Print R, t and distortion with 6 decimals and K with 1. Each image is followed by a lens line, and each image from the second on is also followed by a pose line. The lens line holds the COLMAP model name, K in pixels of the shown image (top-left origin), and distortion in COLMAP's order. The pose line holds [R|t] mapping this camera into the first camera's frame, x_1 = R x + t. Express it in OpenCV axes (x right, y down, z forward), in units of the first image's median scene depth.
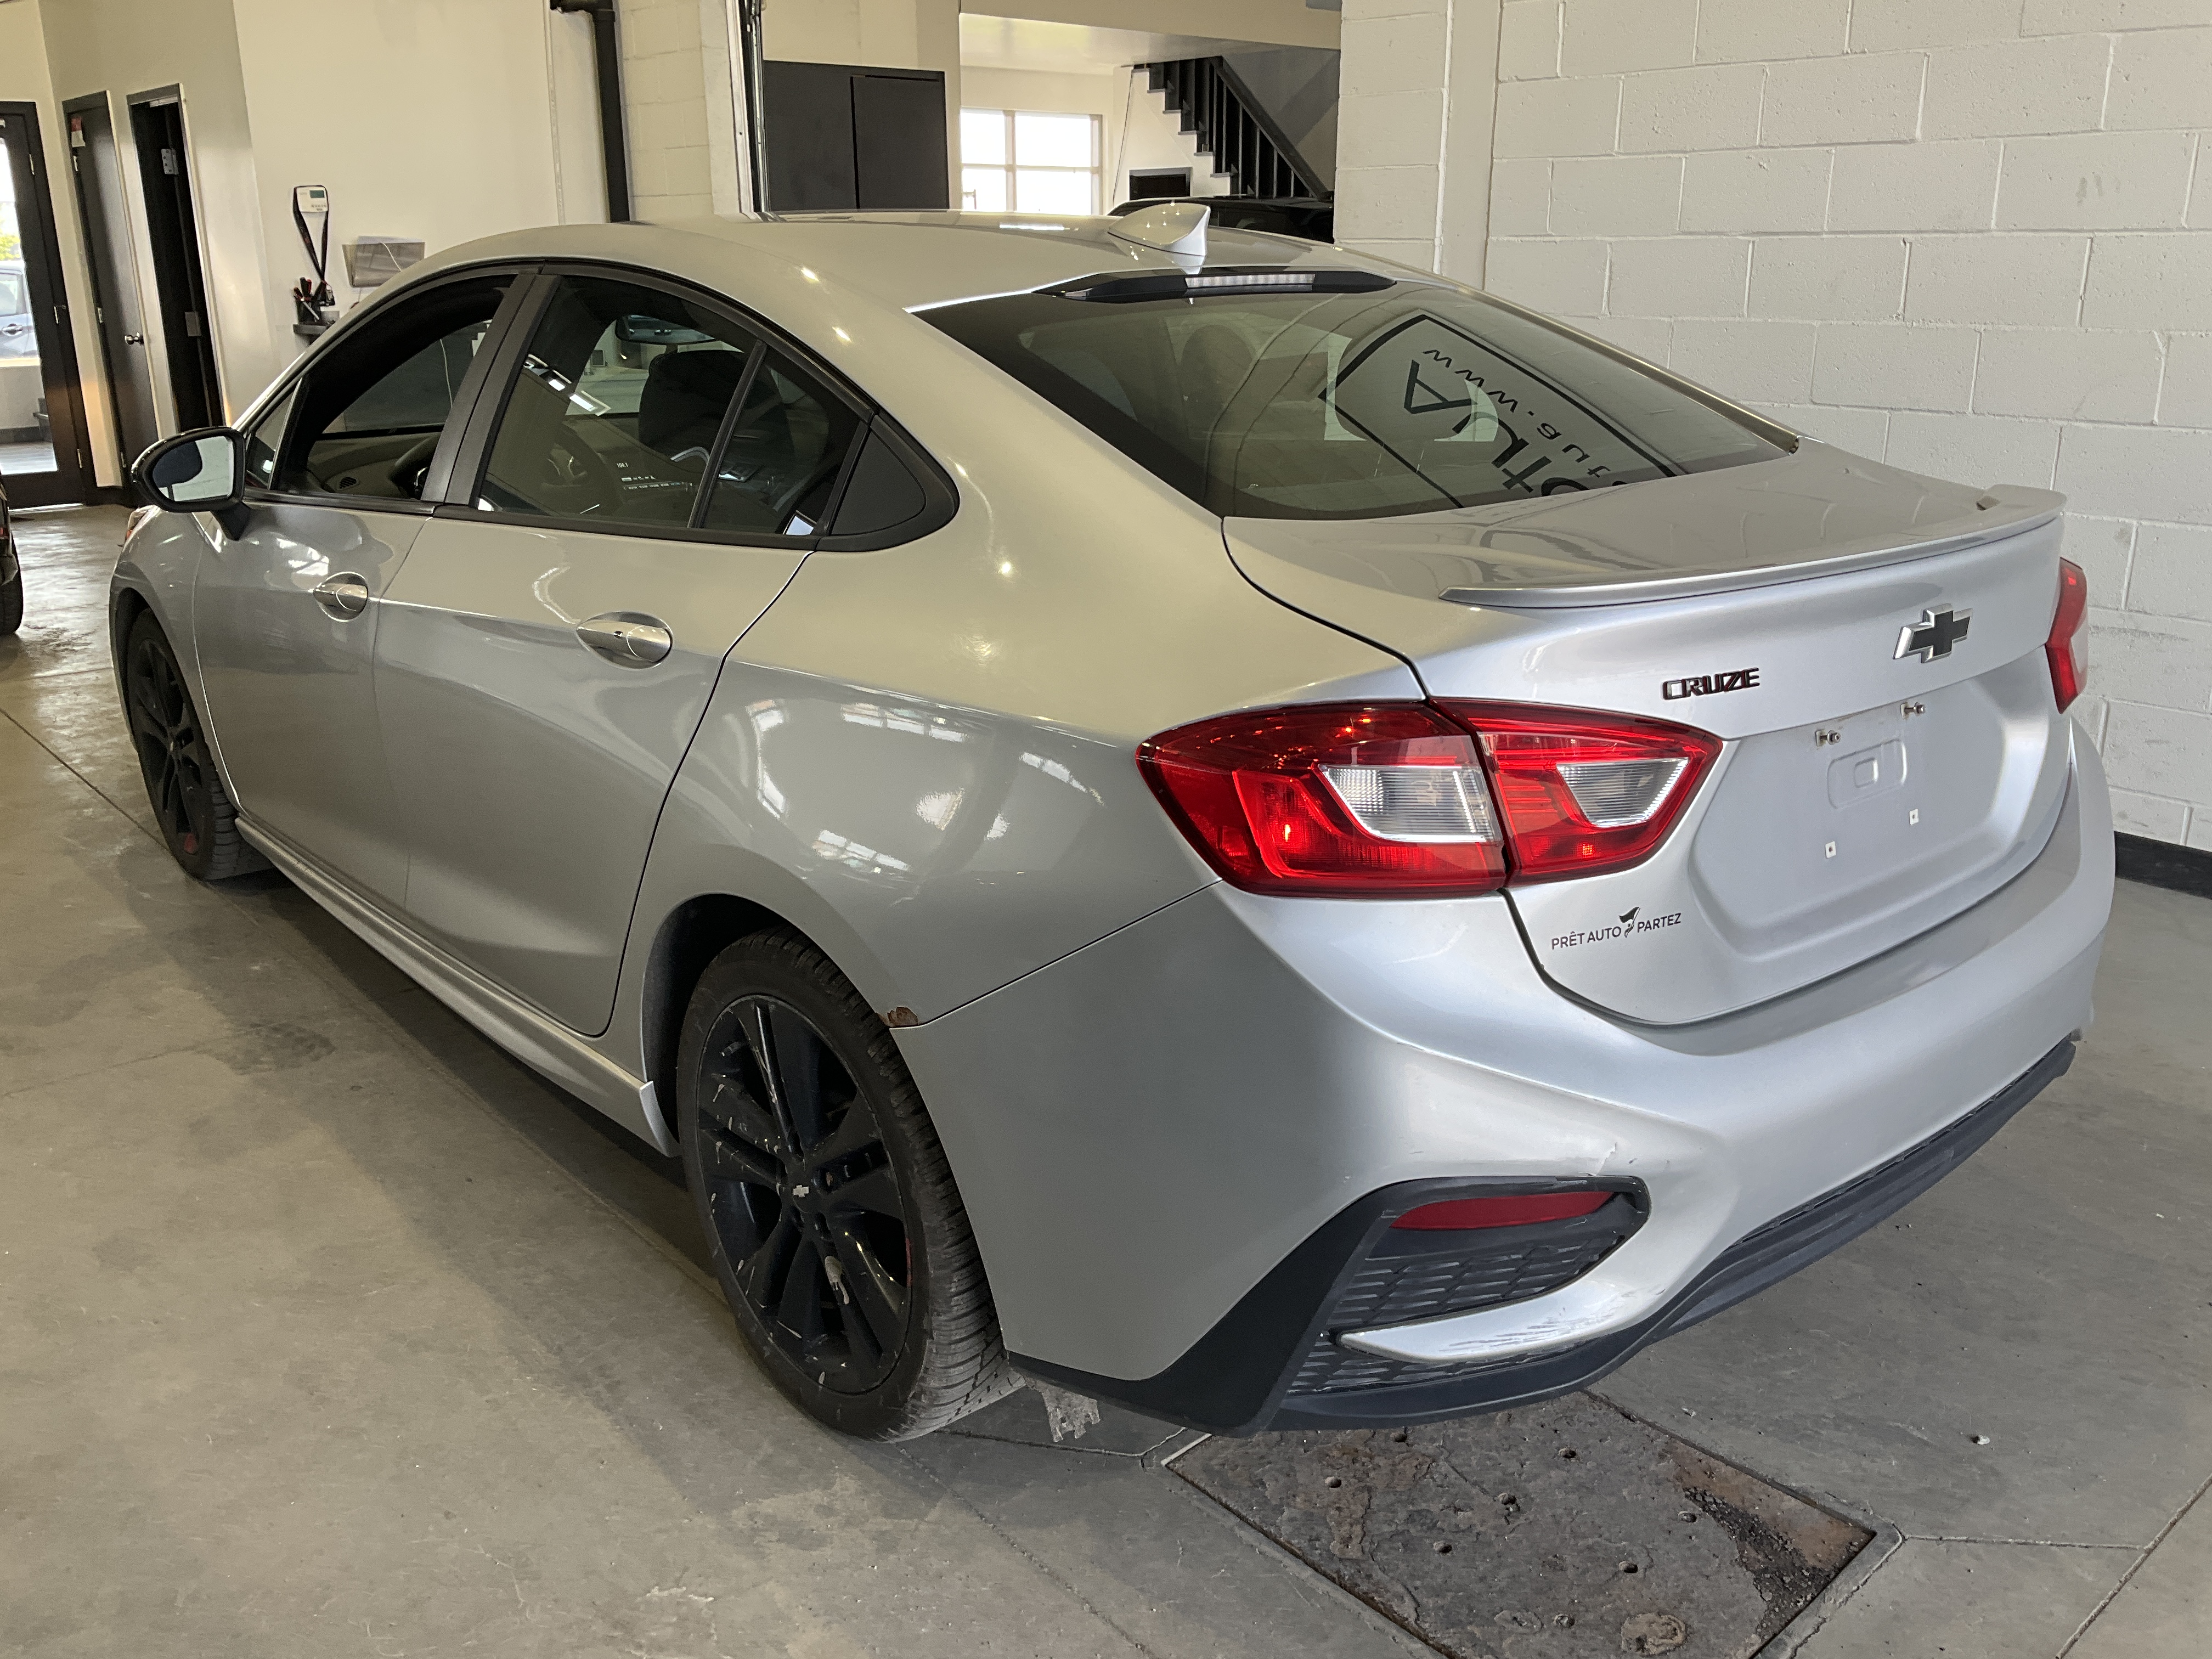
lens RADIAL K [[1890.4, 0, 1153.4], [0, 1890.4, 829.1], [0, 0, 1]] dist [0.120550, -0.267300]
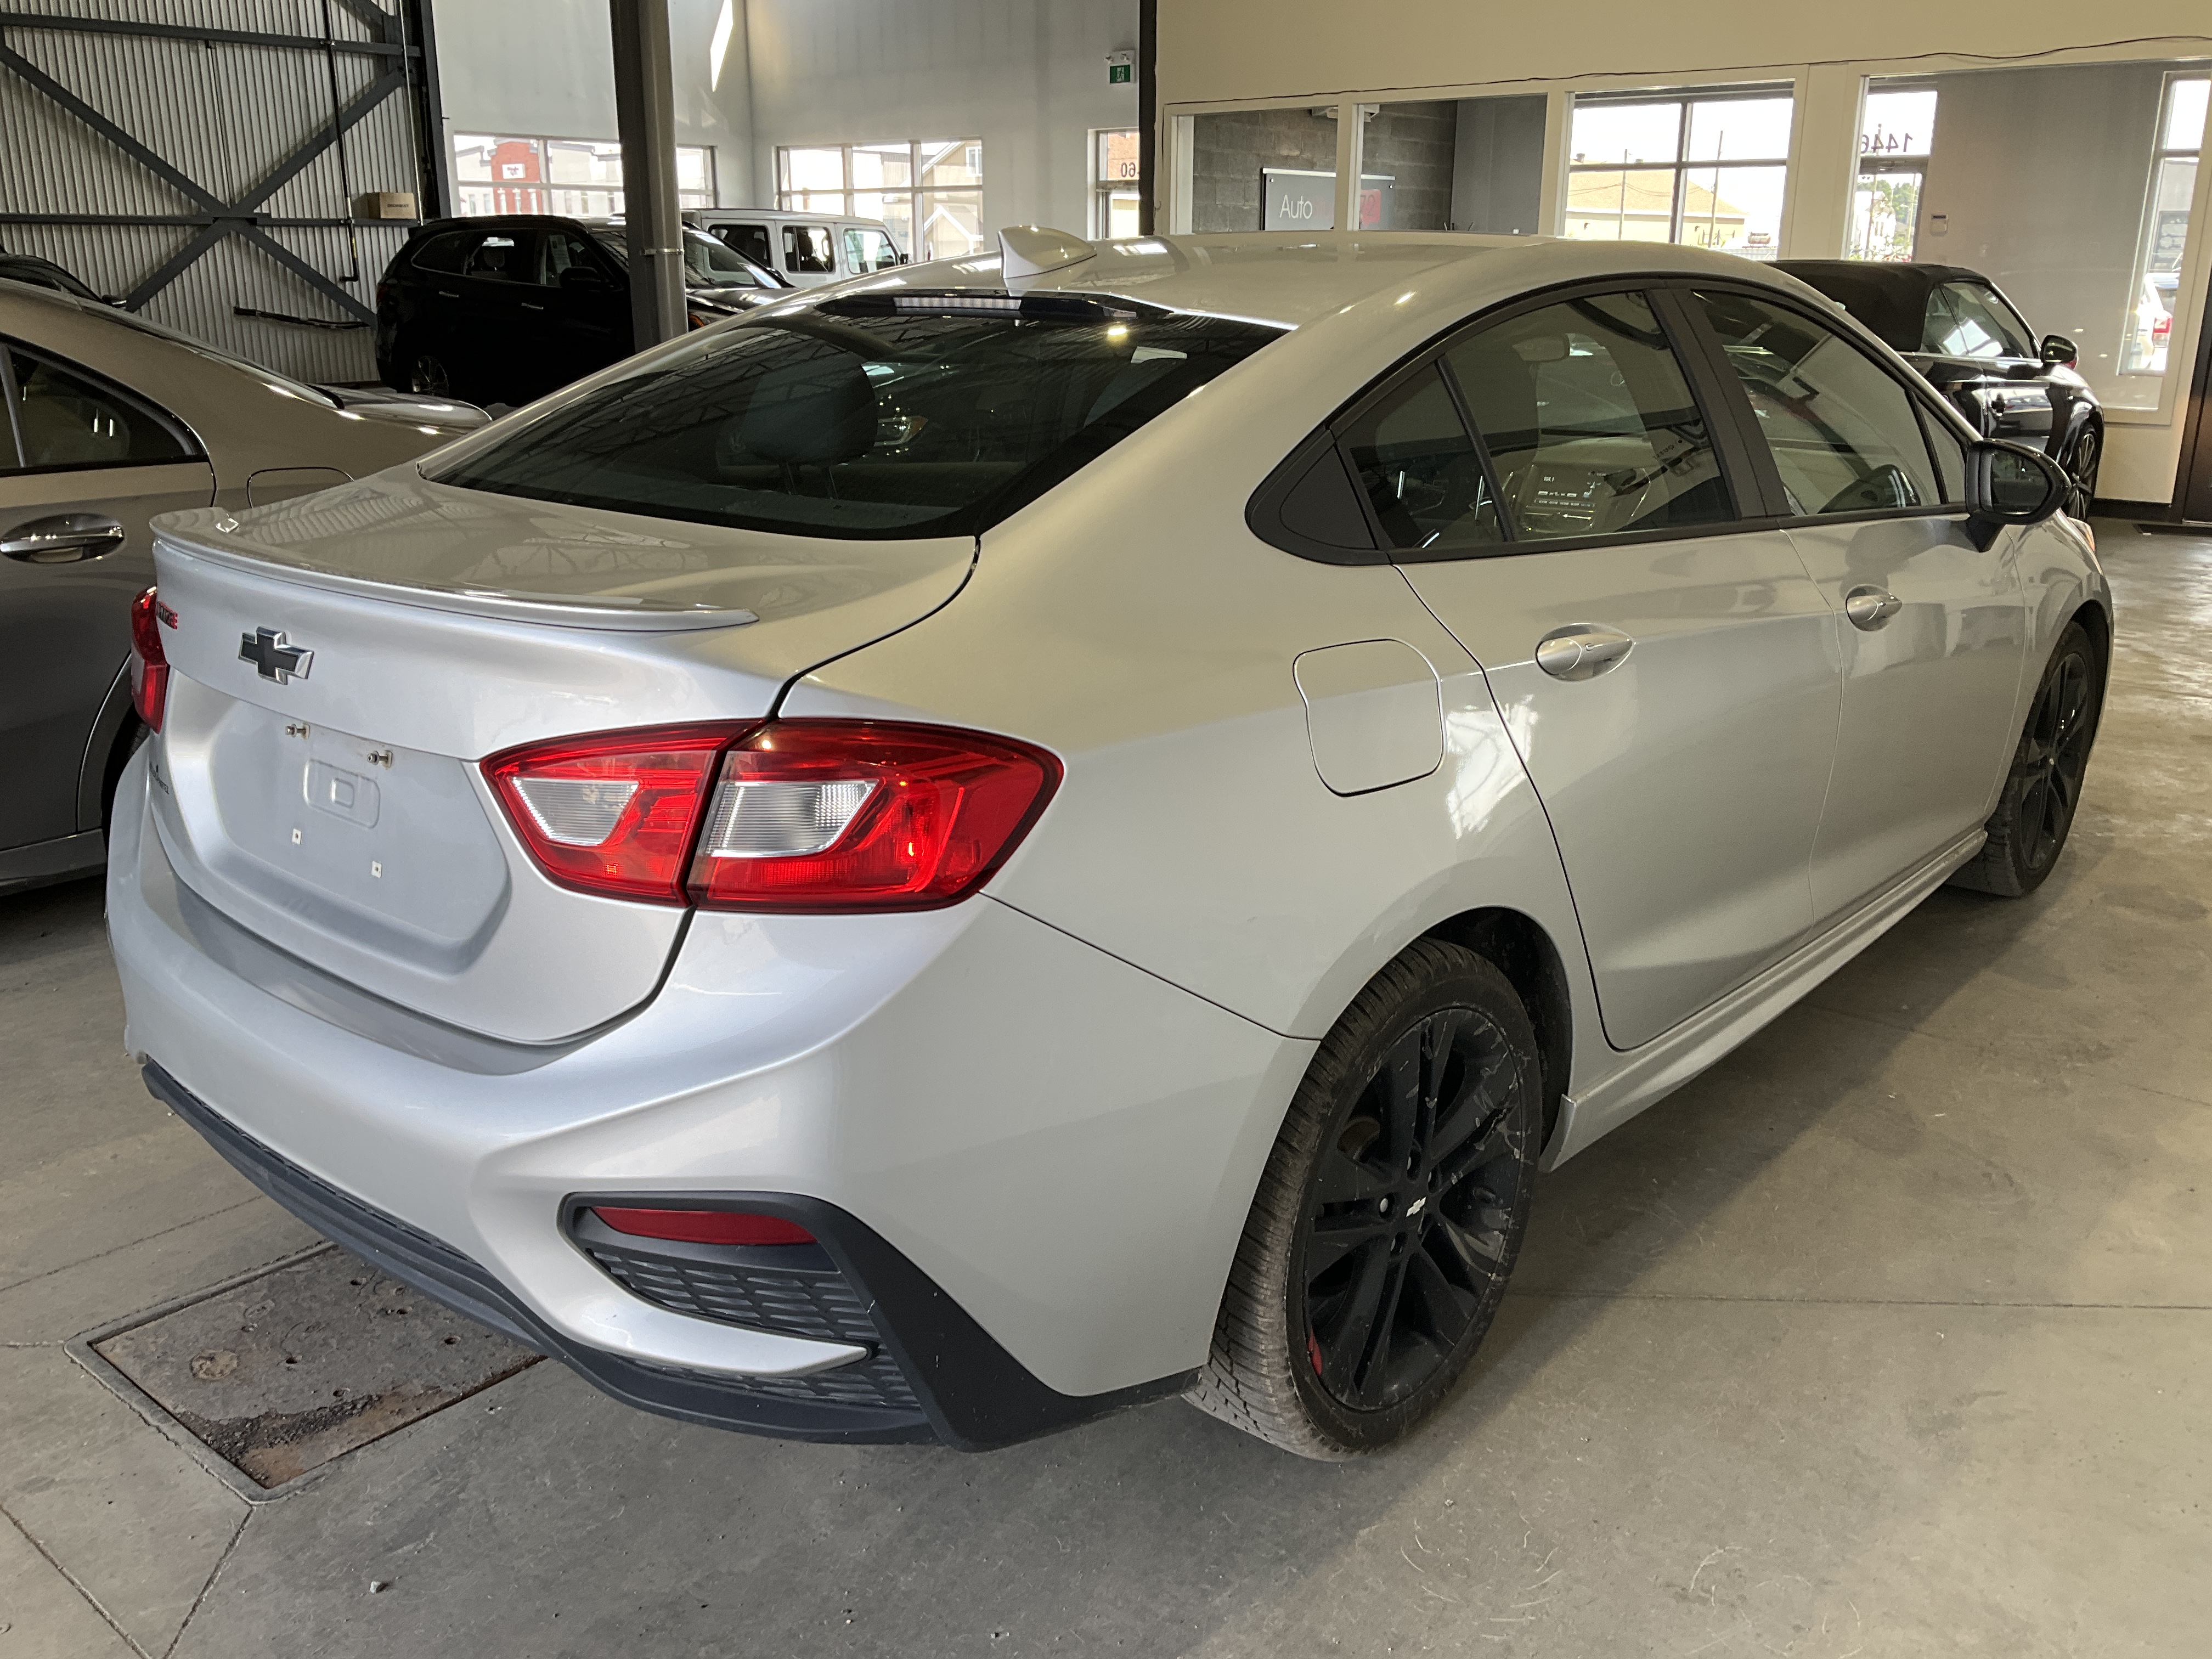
lens RADIAL K [[1890.4, 0, 1153.4], [0, 1890.4, 829.1], [0, 0, 1]] dist [0.120550, -0.267300]
pose [[0.113693, 0.288729, -0.950636, 1.221914], [-0.291581, 0.924402, 0.245889, -0.337755], [0.949766, 0.249231, 0.189286, 1.083461]]
